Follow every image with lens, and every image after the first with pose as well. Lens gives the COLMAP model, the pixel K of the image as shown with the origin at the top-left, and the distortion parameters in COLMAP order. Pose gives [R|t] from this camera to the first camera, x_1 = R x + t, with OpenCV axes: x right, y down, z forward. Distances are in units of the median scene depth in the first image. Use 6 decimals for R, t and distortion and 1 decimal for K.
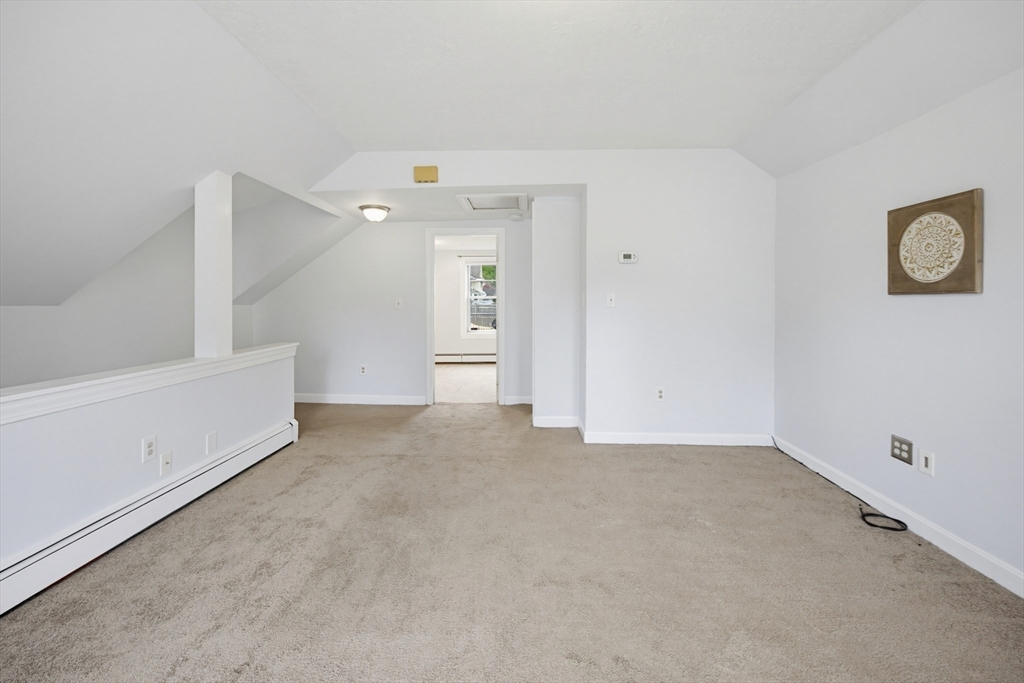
lens RADIAL K [[407.5, 0, 511.2], [0, 407.5, 303.8], [0, 0, 1]] dist [-0.000271, -0.000045]
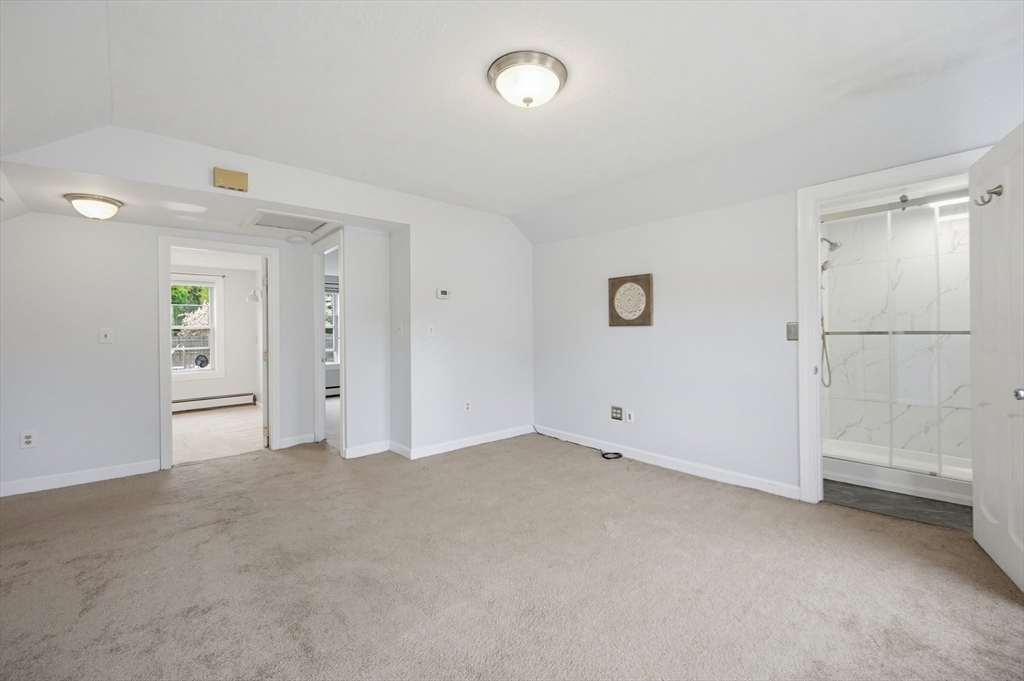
lens RADIAL K [[418.4, 0, 513.2], [0, 418.4, 329.0], [0, 0, 1]] dist [0.000166, -0.000001]
pose [[0.727851, -0.001391, 0.685734, -0.603319], [0.009315, 0.999926, -0.007859, -0.000346], [-0.685672, 0.012108, 0.727810, -0.024707]]
